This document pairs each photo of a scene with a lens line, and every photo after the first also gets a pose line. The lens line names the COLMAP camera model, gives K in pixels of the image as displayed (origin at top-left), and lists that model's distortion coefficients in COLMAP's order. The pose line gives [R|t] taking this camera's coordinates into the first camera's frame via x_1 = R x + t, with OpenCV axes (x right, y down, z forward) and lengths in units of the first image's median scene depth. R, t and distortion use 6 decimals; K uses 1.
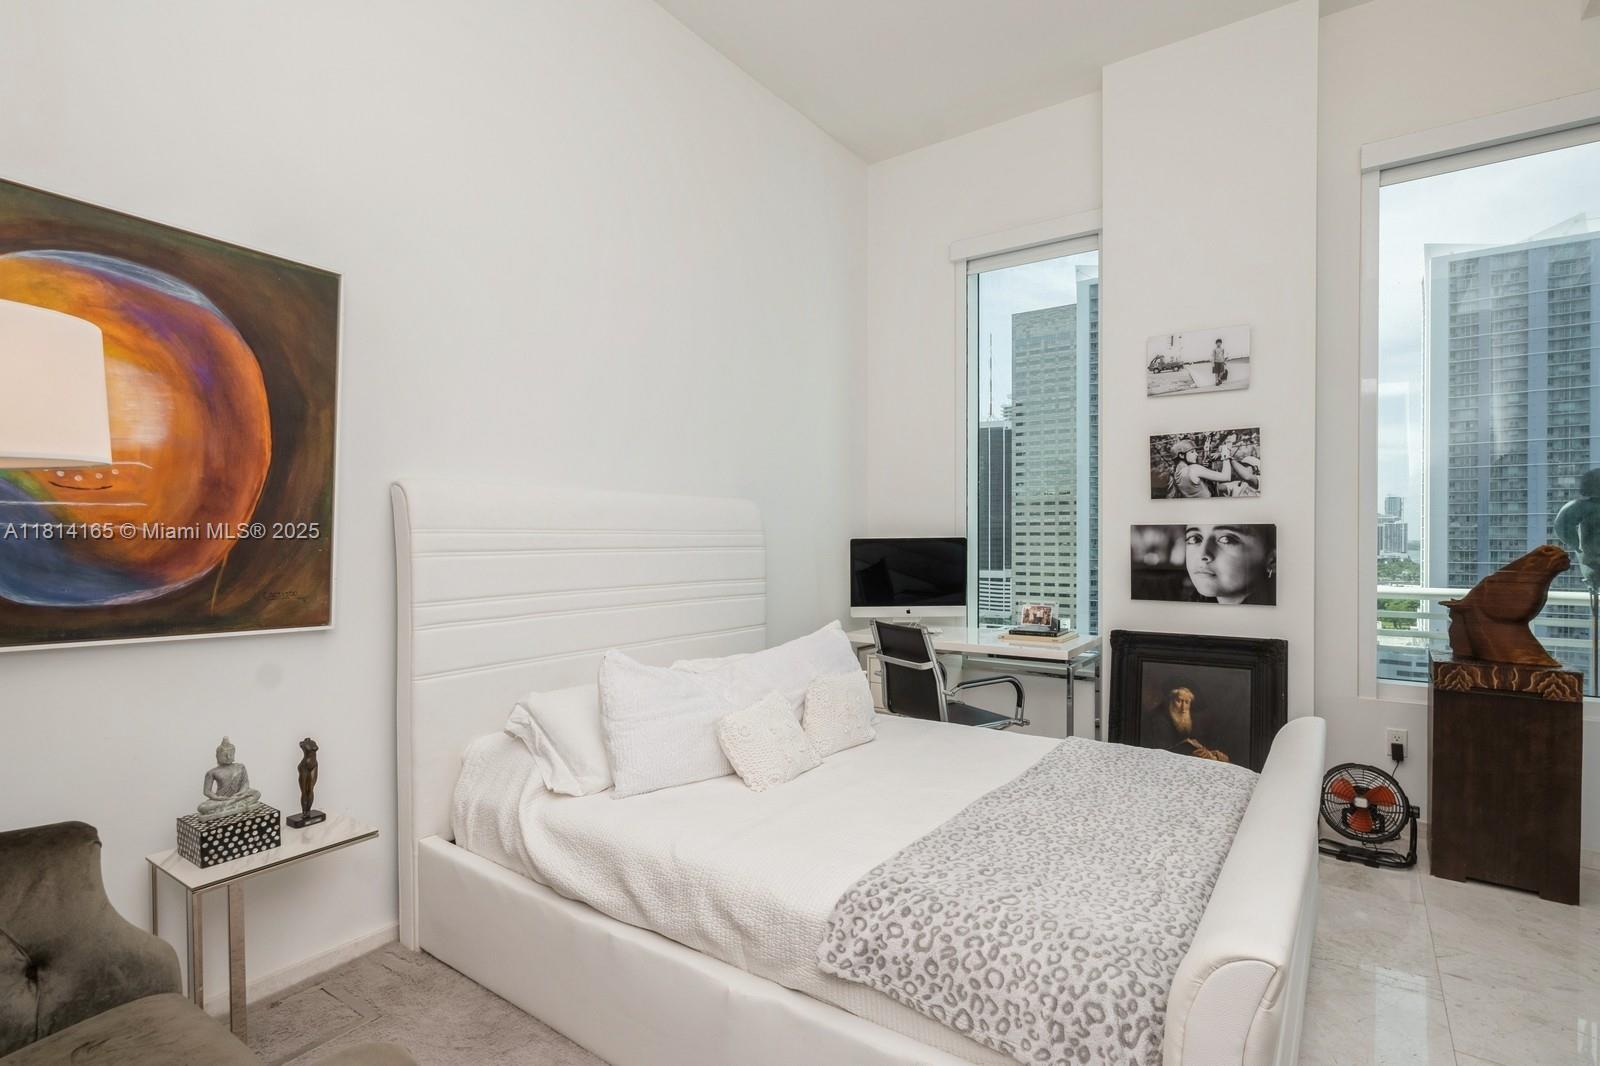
lens RADIAL K [[778.0, 0, 805.1], [0, 778.0, 541.8], [0, 0, 1]] dist [0.002140, -0.000017]
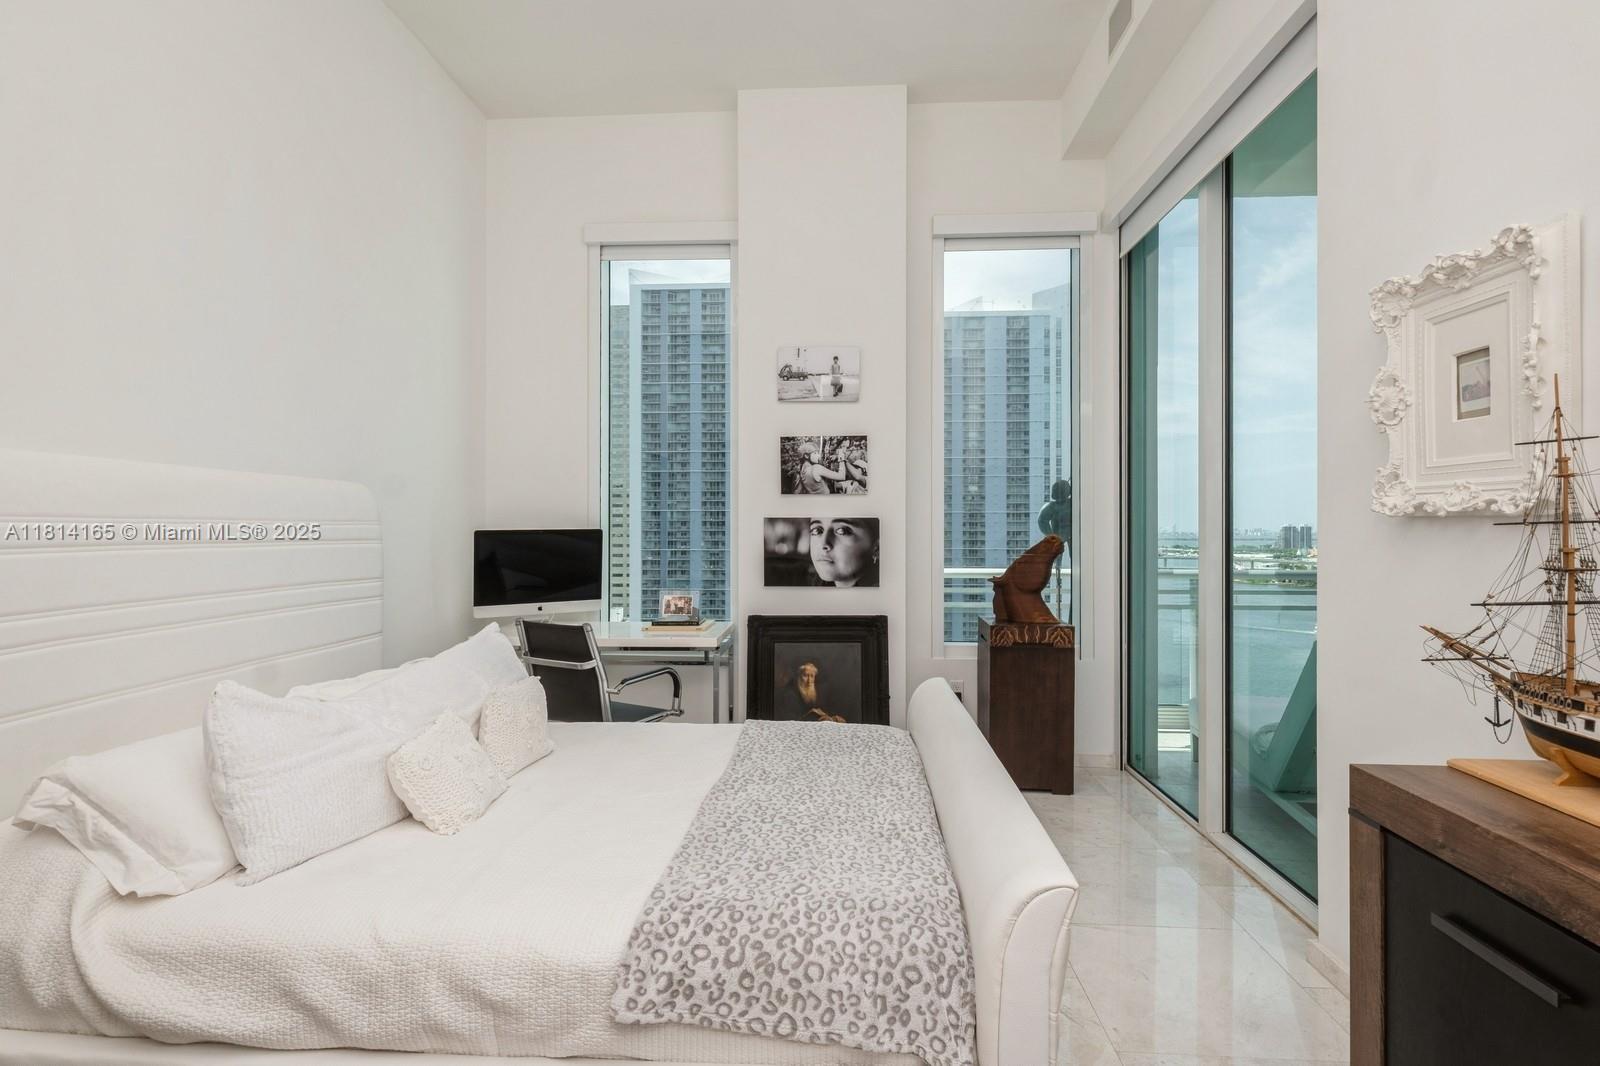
lens RADIAL K [[771.9, 0, 798.5], [0, 771.9, 525.4], [0, 0, 1]] dist [0.001461, 0.000111]
pose [[0.850515, 0.003230, 0.525941, -0.112986], [0.002205, 0.999950, -0.009706, -0.000081], [-0.525947, 0.009415, 0.850465, 0.063558]]
